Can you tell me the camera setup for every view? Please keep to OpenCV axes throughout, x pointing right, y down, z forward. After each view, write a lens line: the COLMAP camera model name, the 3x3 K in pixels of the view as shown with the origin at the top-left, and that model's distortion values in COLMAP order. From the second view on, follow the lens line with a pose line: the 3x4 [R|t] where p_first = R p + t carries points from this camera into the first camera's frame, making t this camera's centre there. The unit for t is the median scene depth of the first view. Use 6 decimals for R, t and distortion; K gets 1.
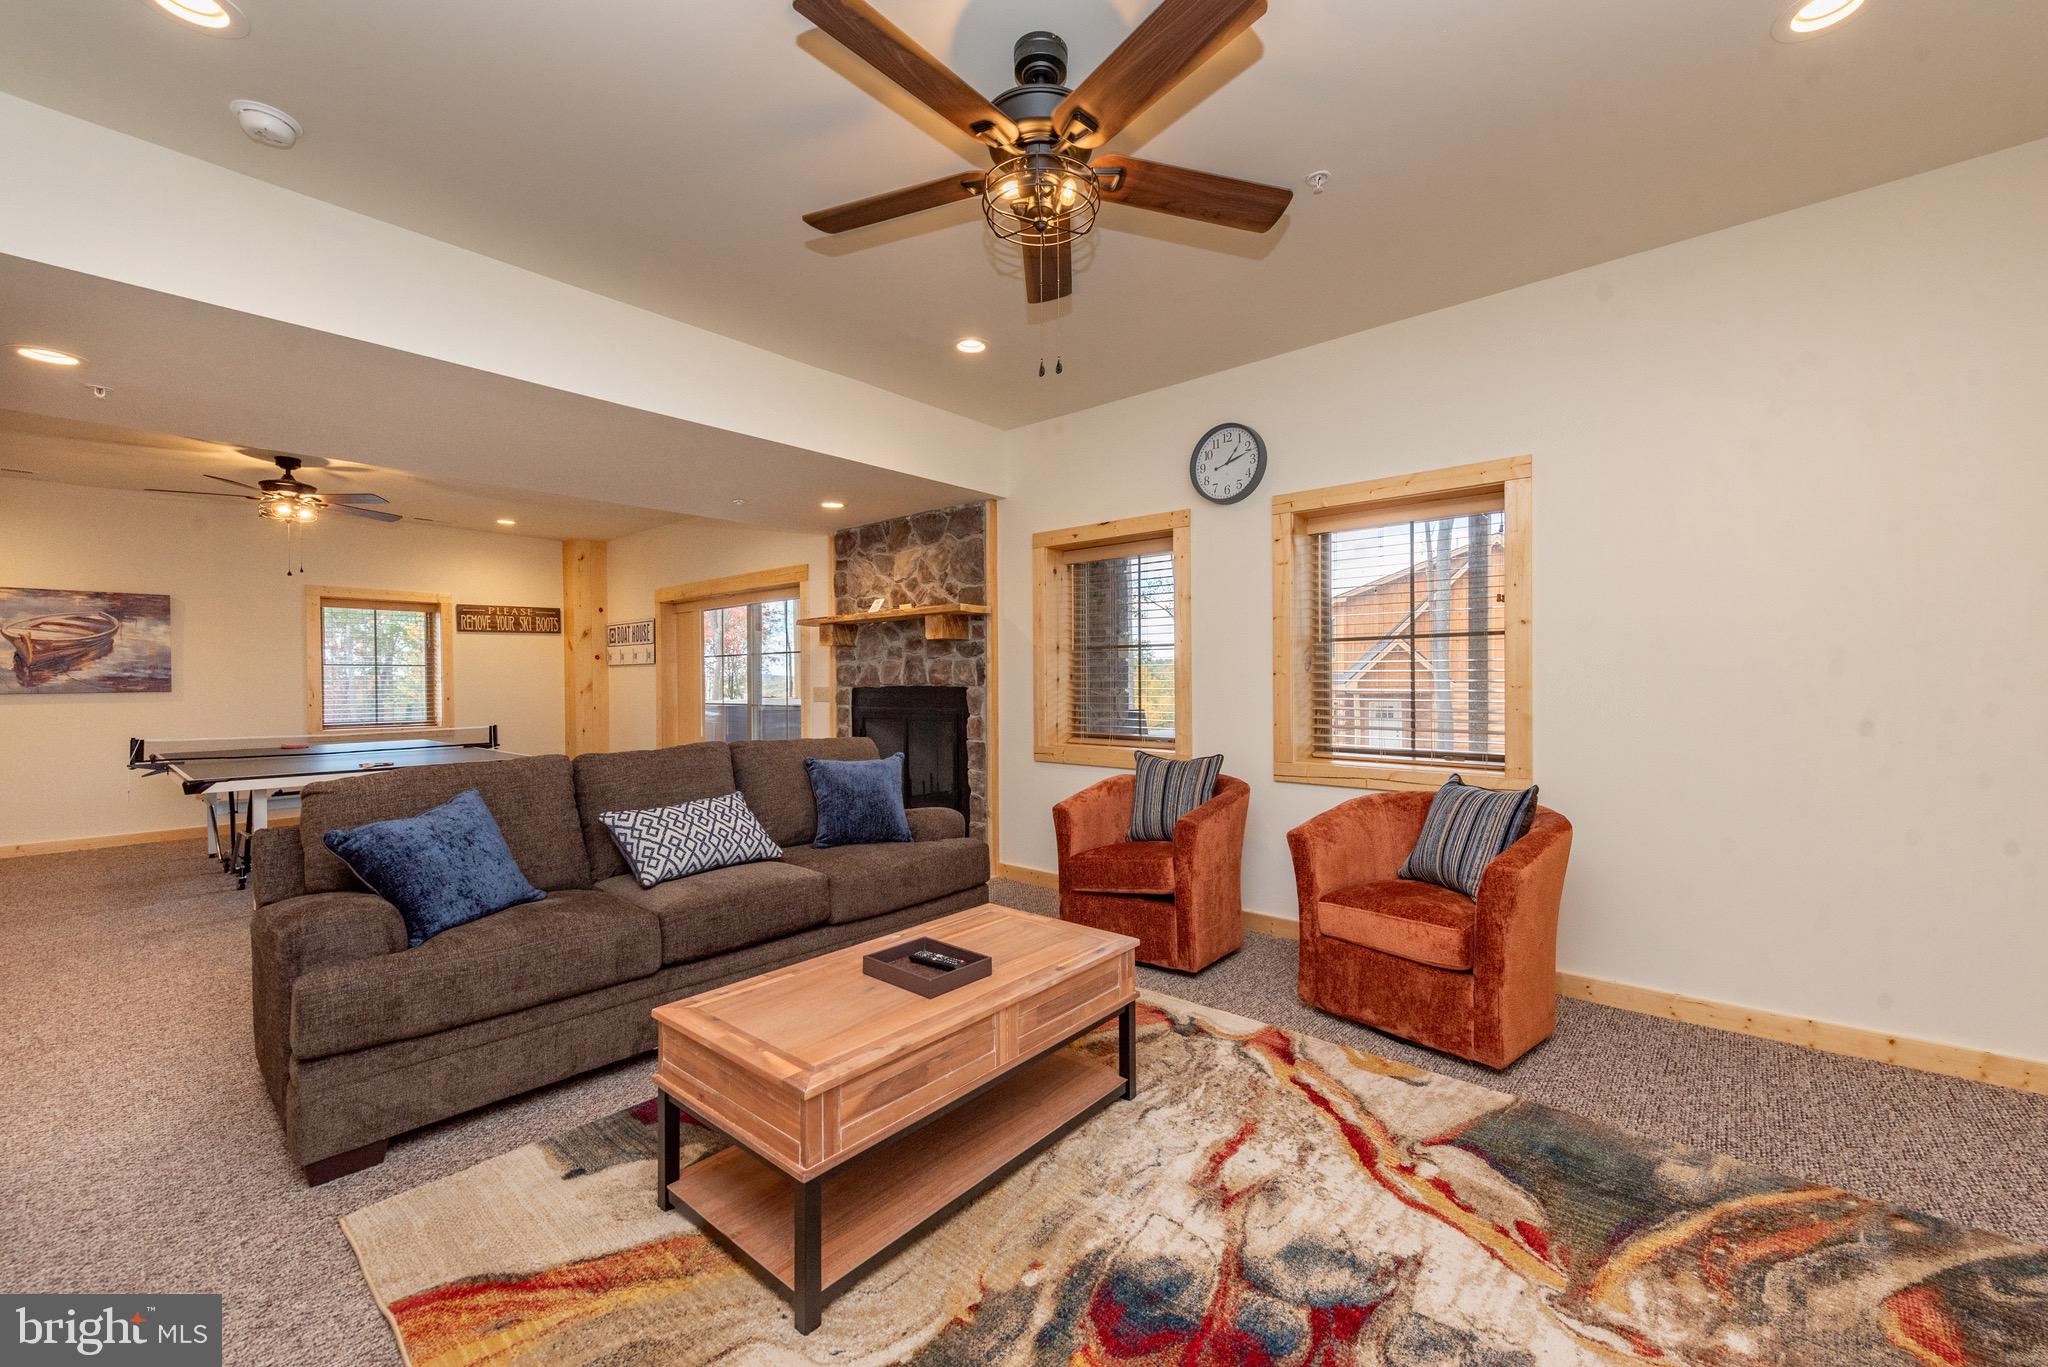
lens RADIAL K [[818.6, 0, 1070.0], [0, 818.6, 687.1], [0, 0, 1]] dist [0.005267, -0.000028]
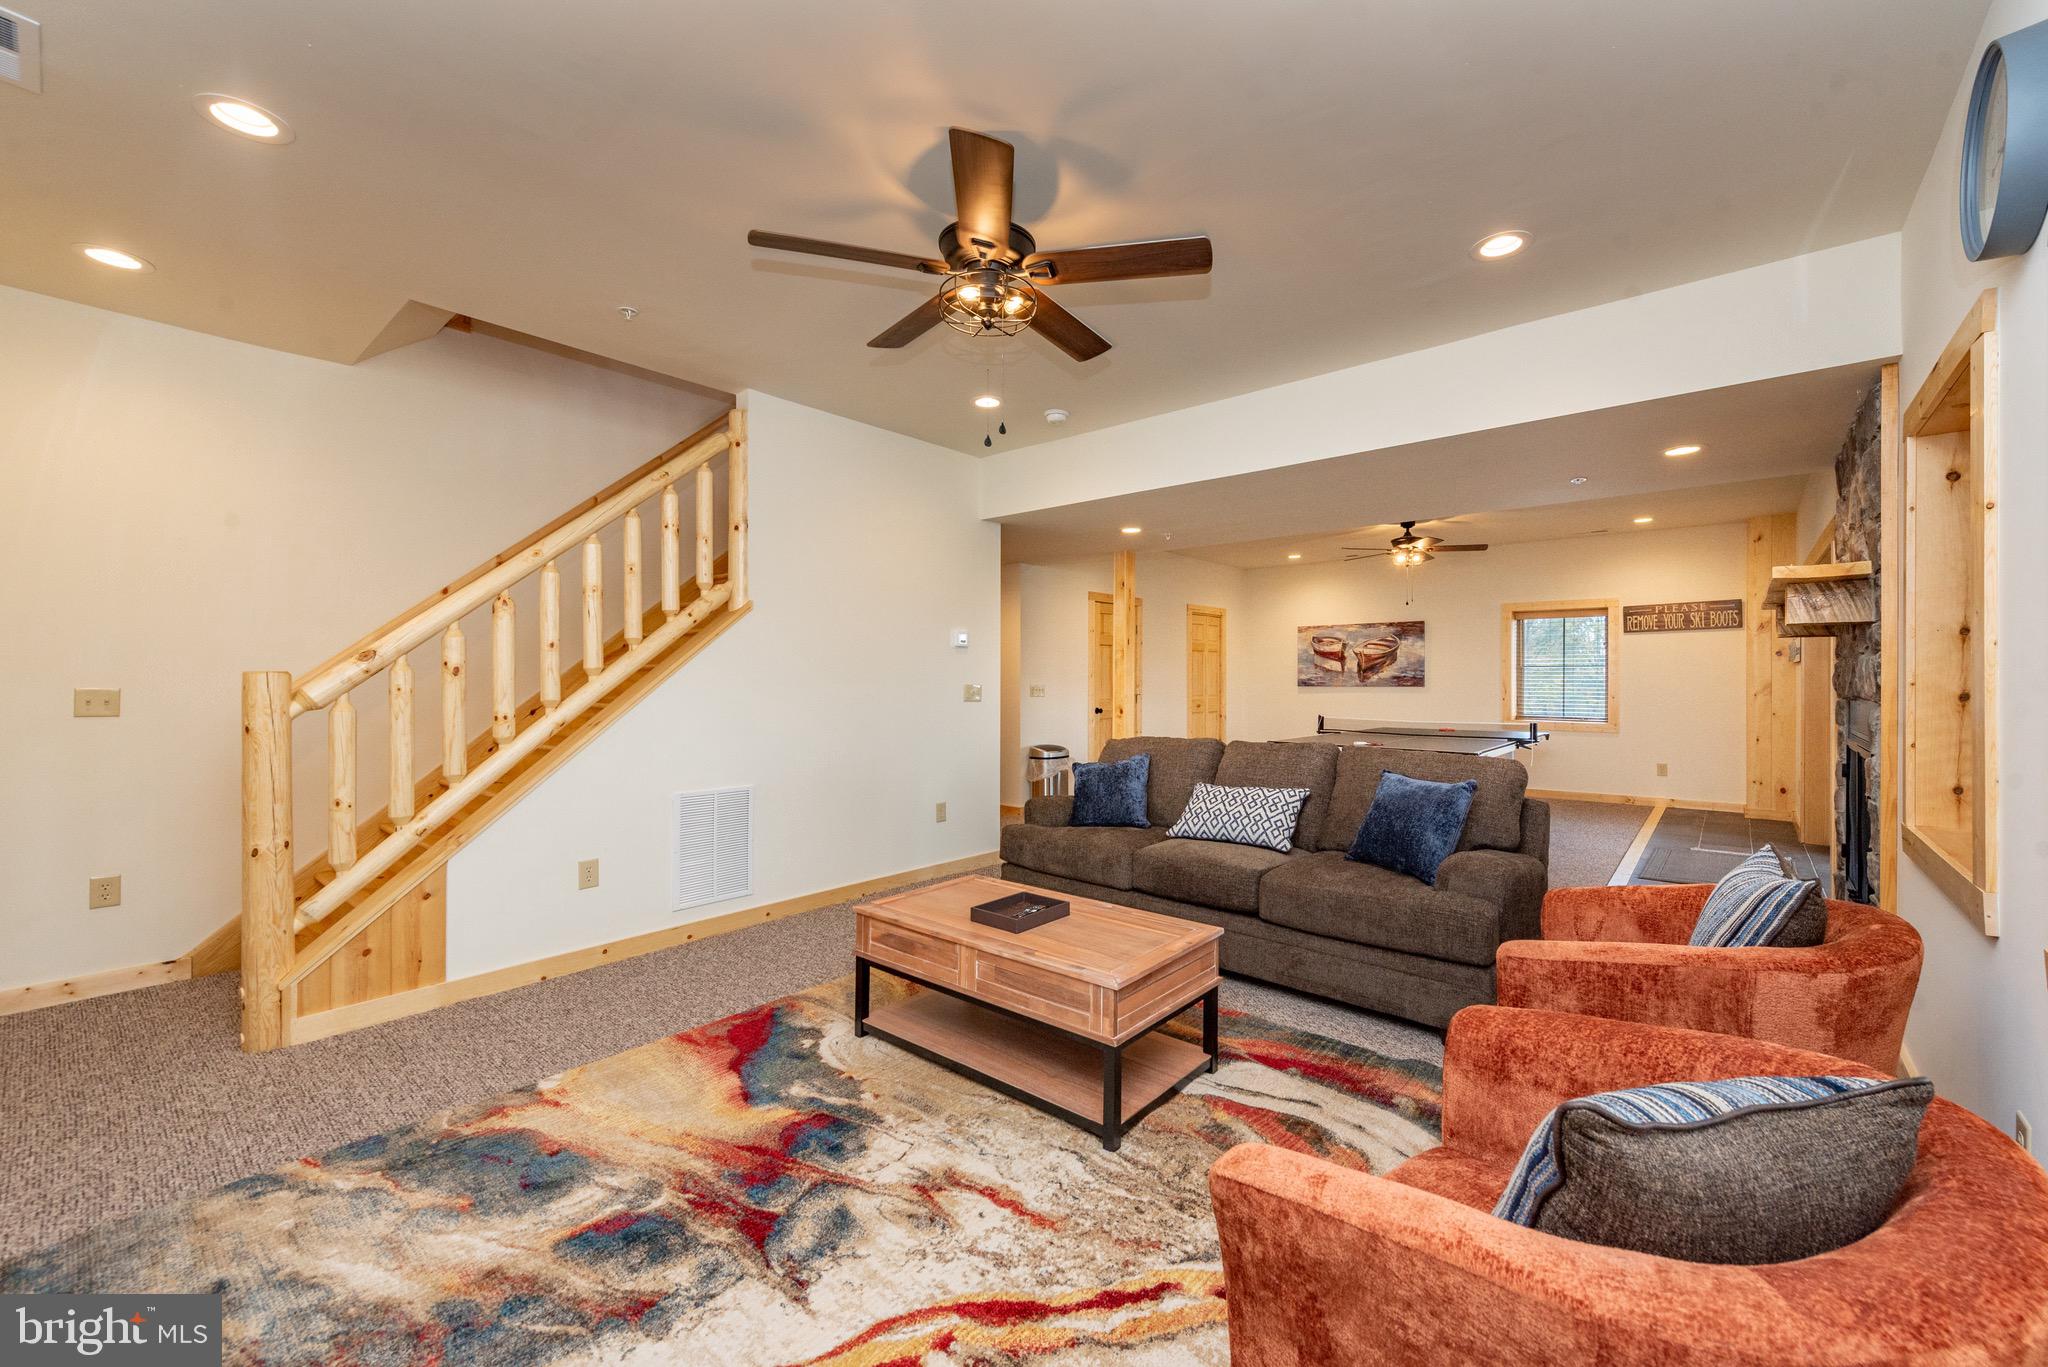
lens RADIAL K [[807.8, 0, 1030.4], [0, 807.8, 677.0], [0, 0, 1]] dist [0.000061, -0.000017]
pose [[-0.026843, 0.006047, -0.999621, 1.013456], [-0.009438, 0.999936, 0.006302, -0.038687], [0.999595, 0.009603, -0.026785, 0.954870]]
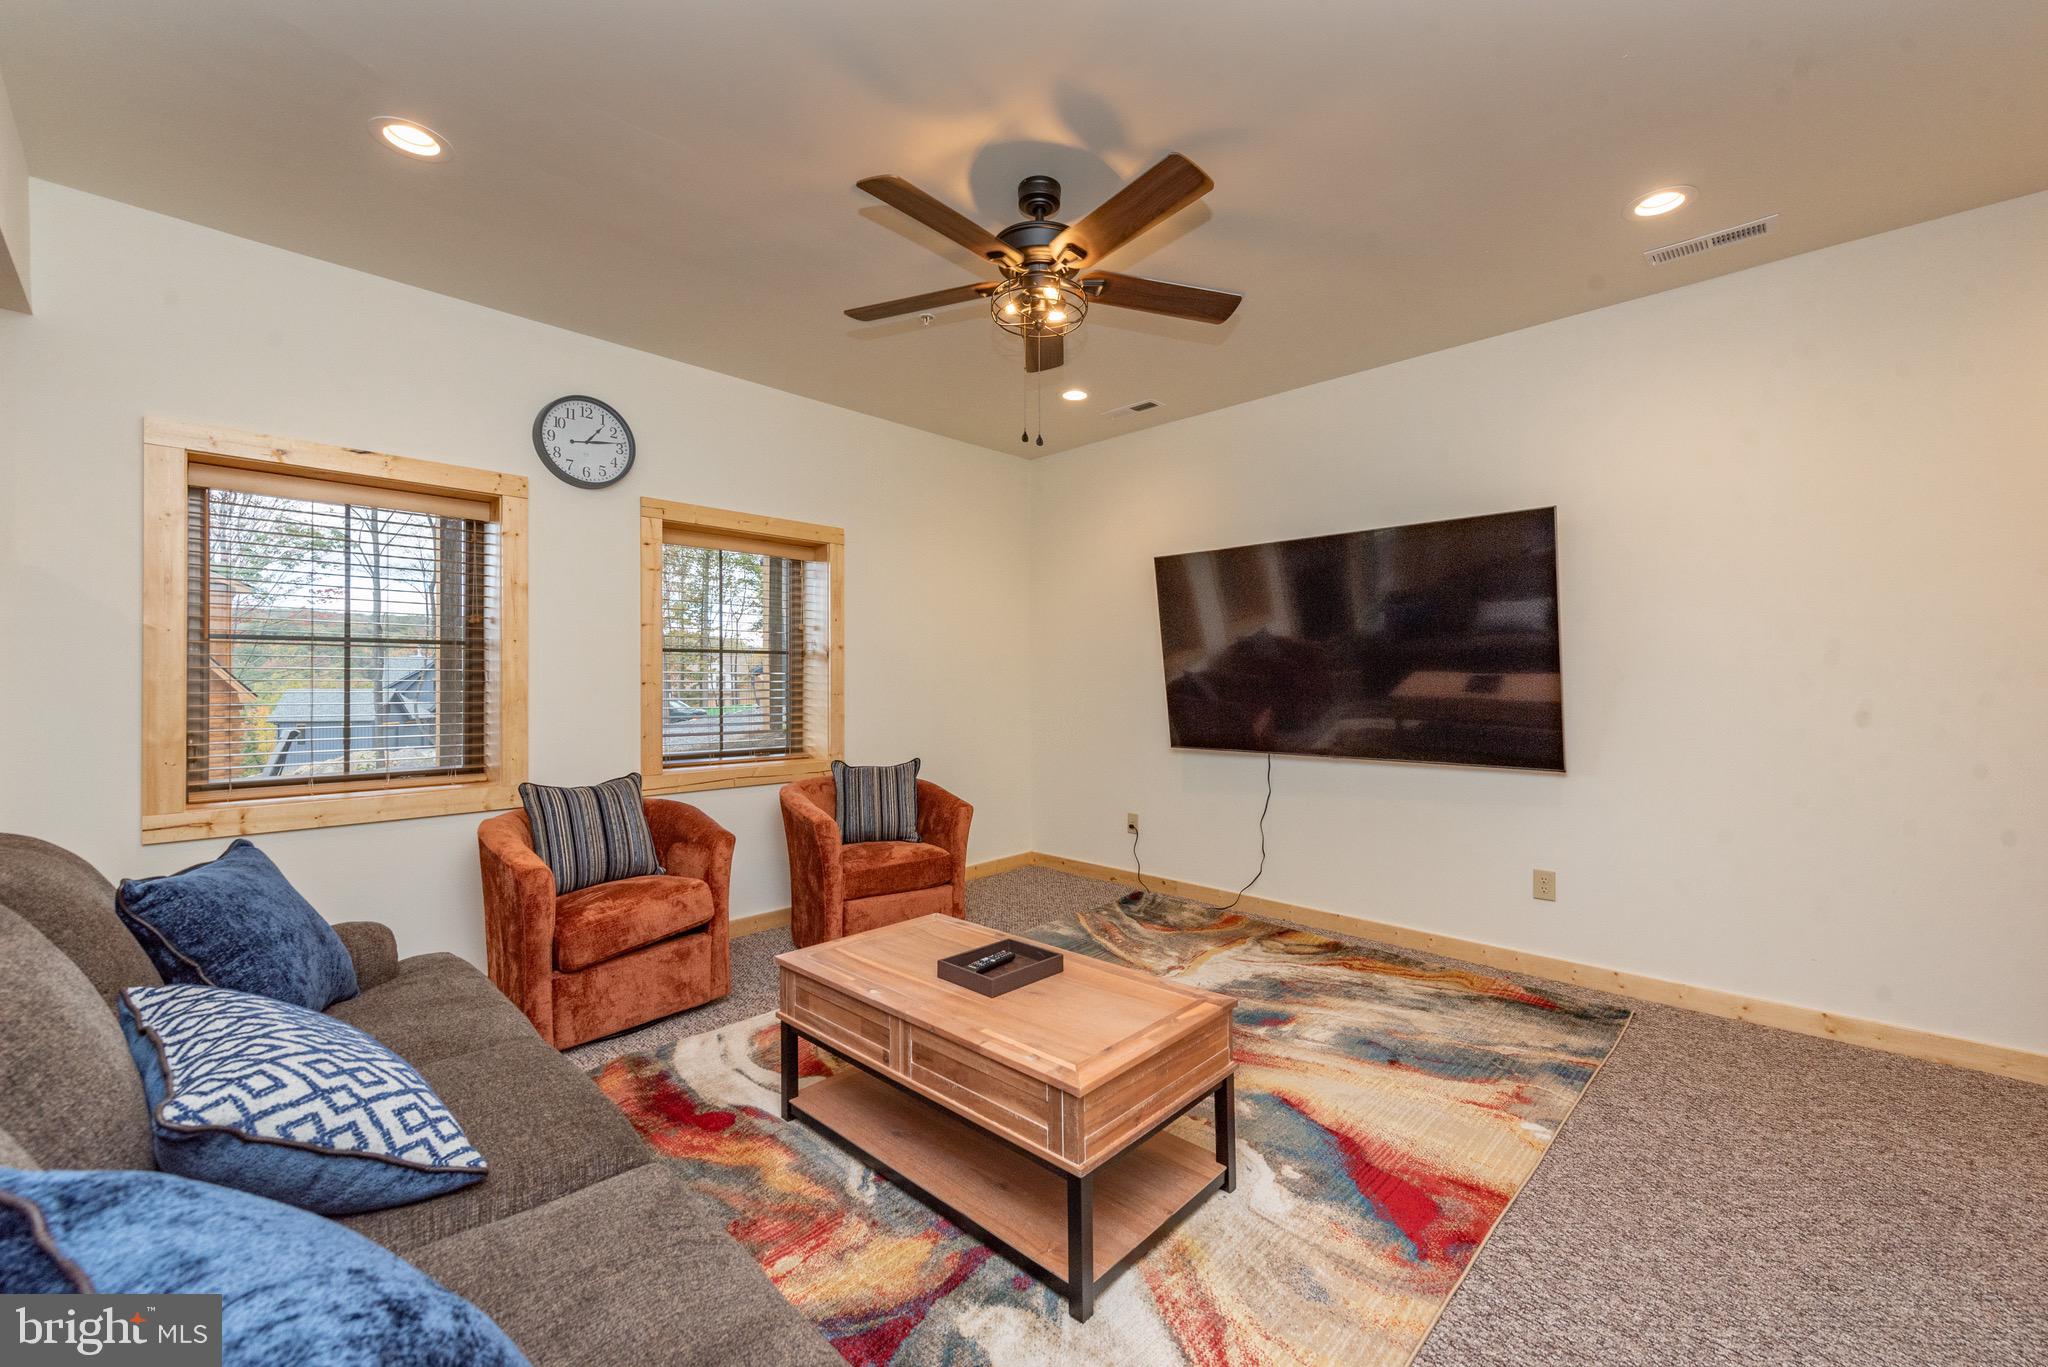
lens RADIAL K [[807.8, 0, 1030.4], [0, 807.8, 677.0], [0, 0, 1]] dist [0.000061, -0.000017]
pose [[0.070900, 0.013740, 0.997389, -1.086999], [0.009715, 0.999848, -0.014464, -0.008636], [-0.997436, 0.010715, 0.070756, 0.808562]]
